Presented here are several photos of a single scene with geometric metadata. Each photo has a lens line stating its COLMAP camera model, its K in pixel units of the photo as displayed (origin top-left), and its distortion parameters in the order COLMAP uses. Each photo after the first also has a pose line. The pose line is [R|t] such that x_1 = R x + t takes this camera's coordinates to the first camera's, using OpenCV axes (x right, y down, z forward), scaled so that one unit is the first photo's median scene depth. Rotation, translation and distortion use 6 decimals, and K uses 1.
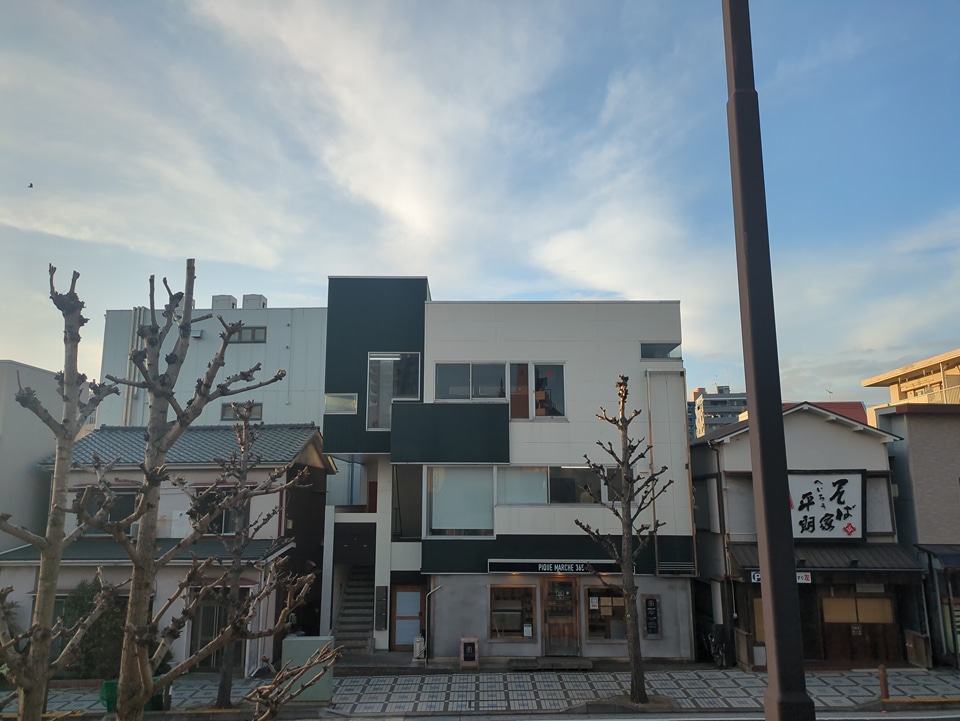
lens RADIAL K [[703.2, 0, 456.8], [0, 703.2, 361.1], [0, 0, 1]] dist [0.041974, -0.016493]
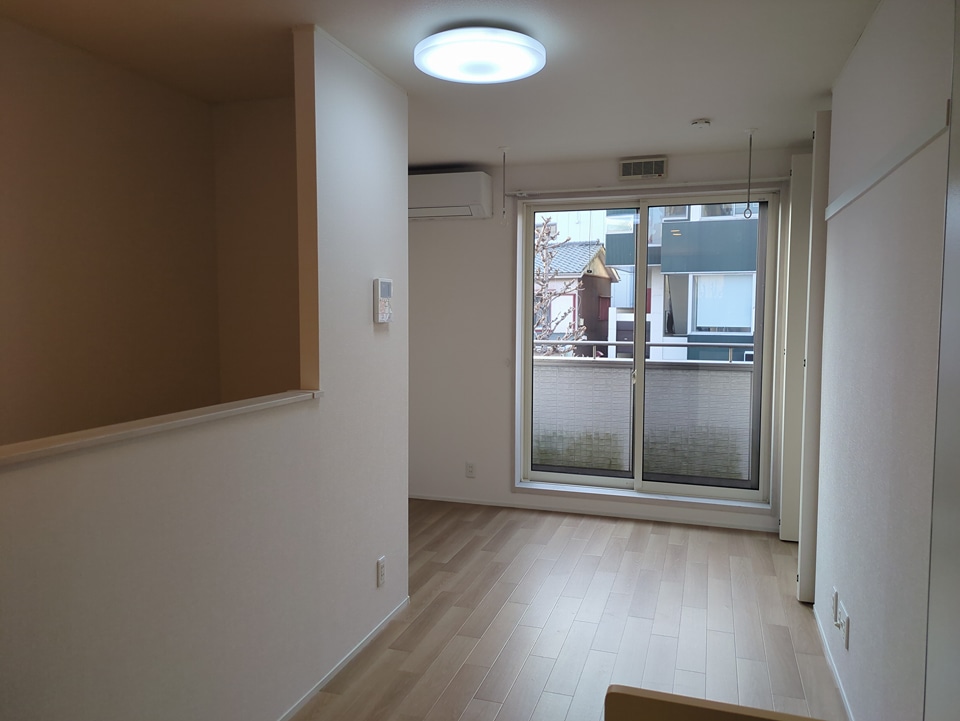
lens RADIAL K [[703.2, 0, 478.5], [0, 703.2, 357.4], [0, 0, 1]] dist [0.041974, -0.016493]
pose [[0.929926, 0.030092, -0.366513, 0.062715], [0.067452, 0.965781, 0.250433, -0.040303], [0.361507, -0.257606, 0.896076, -0.240273]]
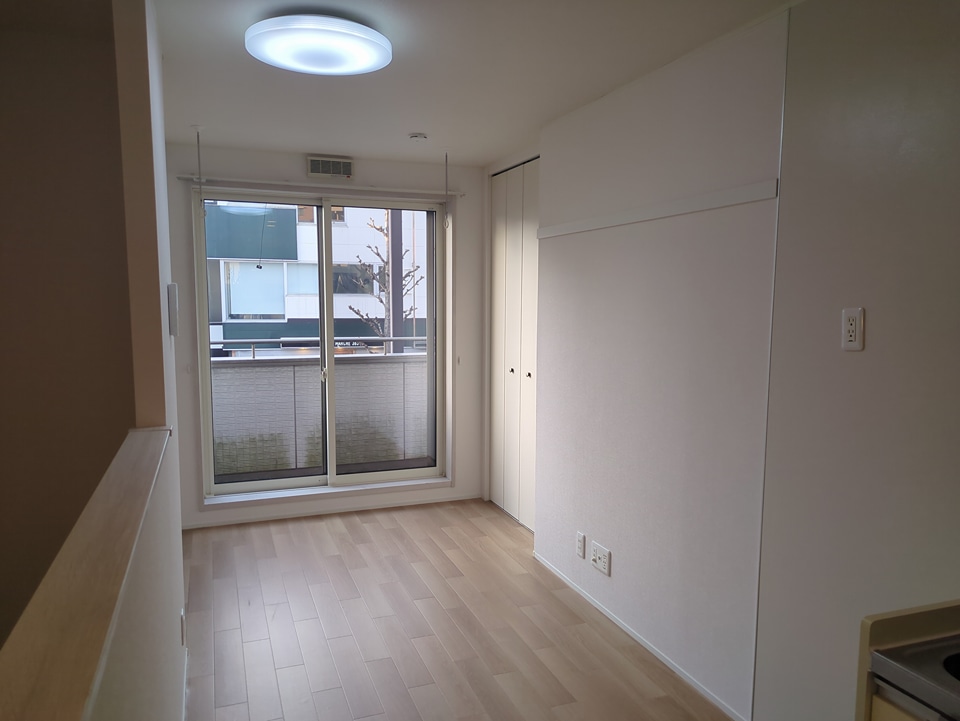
lens RADIAL K [[703.2, 0, 480.2], [0, 703.2, 375.3], [0, 0, 1]] dist [0.041974, -0.016493]
pose [[0.956481, -0.026872, 0.290555, 0.018081], [-0.063106, 0.953135, 0.295891, -0.044047], [-0.284889, -0.301350, 0.909959, -0.242748]]
